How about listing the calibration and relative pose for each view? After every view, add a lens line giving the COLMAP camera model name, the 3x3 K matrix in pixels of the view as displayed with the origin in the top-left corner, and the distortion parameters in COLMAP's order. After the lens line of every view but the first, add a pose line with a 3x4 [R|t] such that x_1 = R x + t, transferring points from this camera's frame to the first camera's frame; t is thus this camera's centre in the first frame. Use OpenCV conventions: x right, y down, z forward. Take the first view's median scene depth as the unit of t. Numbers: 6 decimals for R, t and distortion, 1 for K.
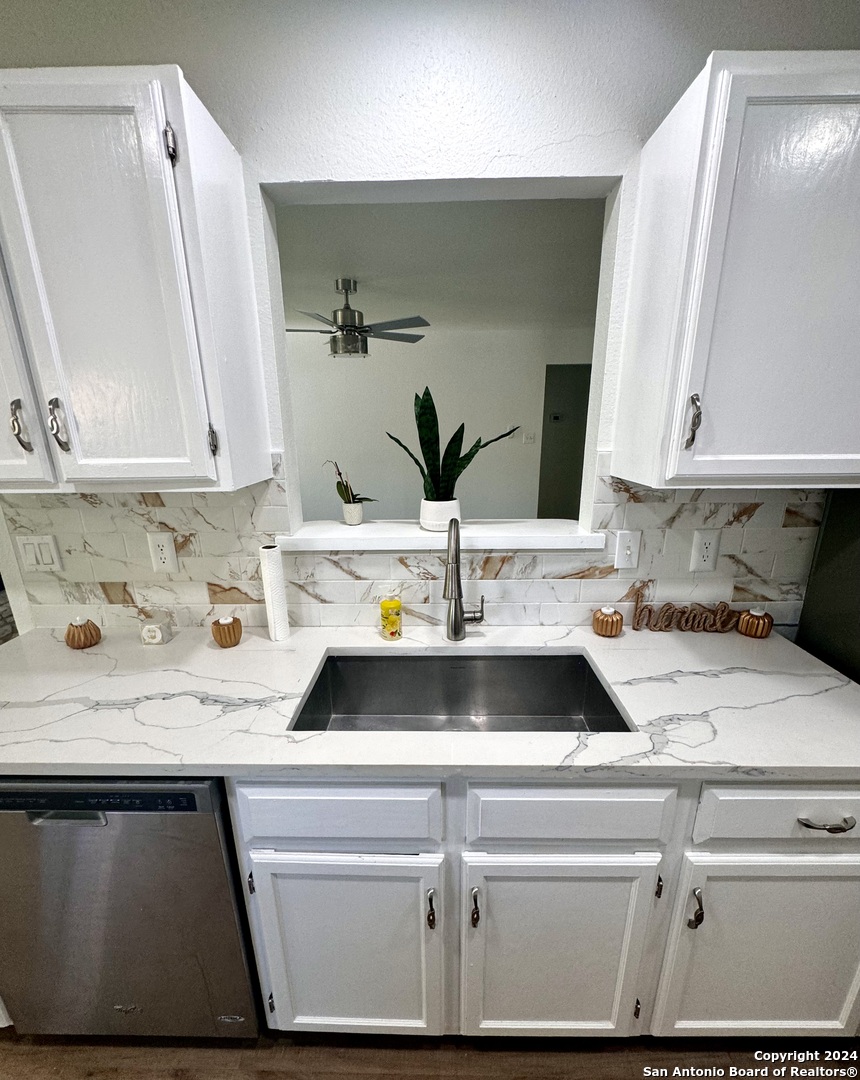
lens RADIAL K [[475.0, 0, 435.4], [0, 475.0, 574.9], [0, 0, 1]] dist [-0.004185, -0.000605]
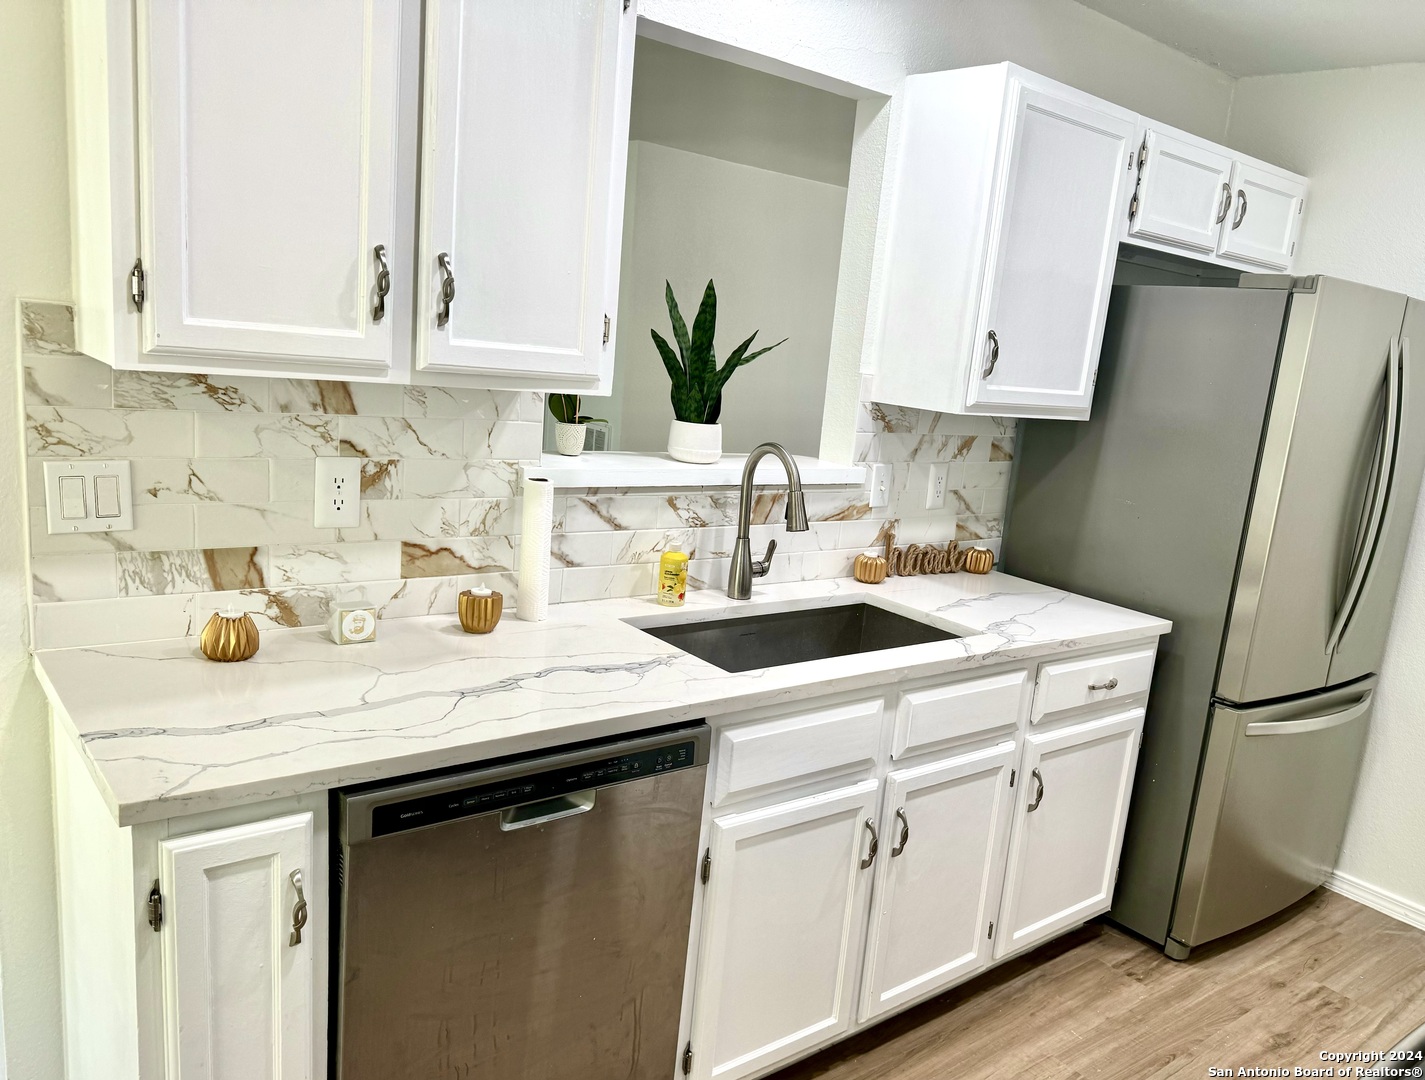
lens RADIAL K [[1100.6, 0, 807.3], [0, 1100.6, 589.5], [0, 0, 1]] dist [0.072636, -0.085763]
pose [[0.730487, -0.067085, 0.679624, -1.117925], [0.101753, 0.994747, -0.011177, 0.151392], [-0.675304, 0.077319, 0.733476, -0.412112]]
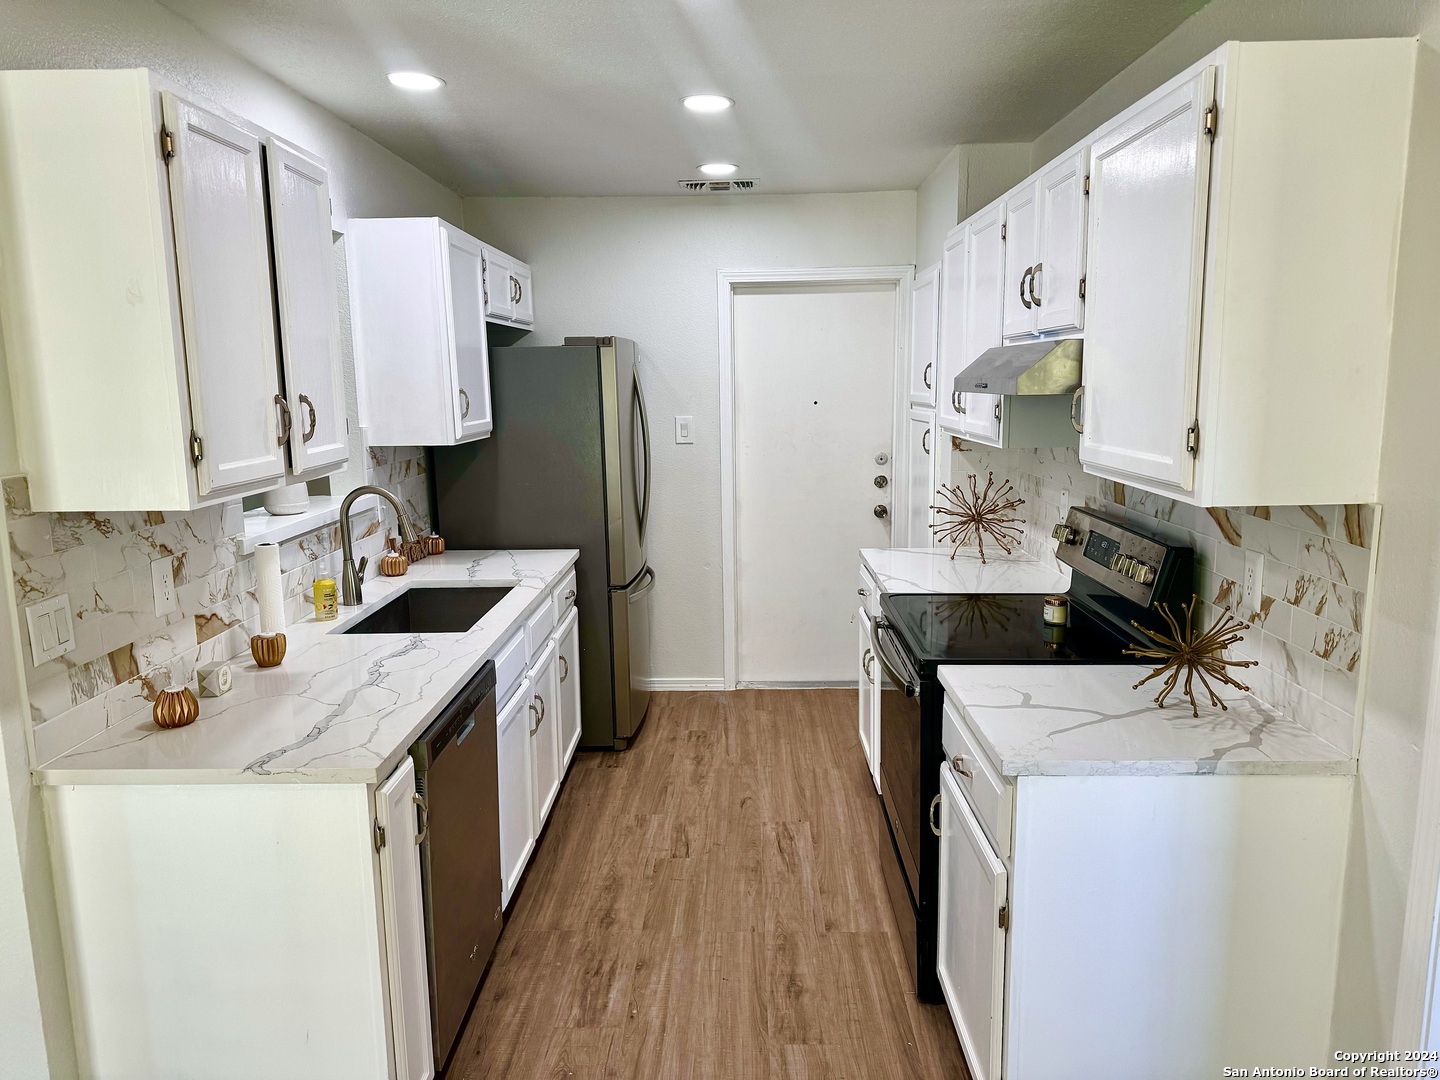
lens RADIAL K [[1000.6, 0, 726.0], [0, 1000.6, 539.9], [0, 0, 1]] dist [0.080555, -0.028820]
pose [[-0.008827, -0.154173, 0.988004, -2.192880], [0.322280, 0.934883, 0.148763, -0.070604], [-0.946603, 0.319727, 0.041435, 0.077505]]
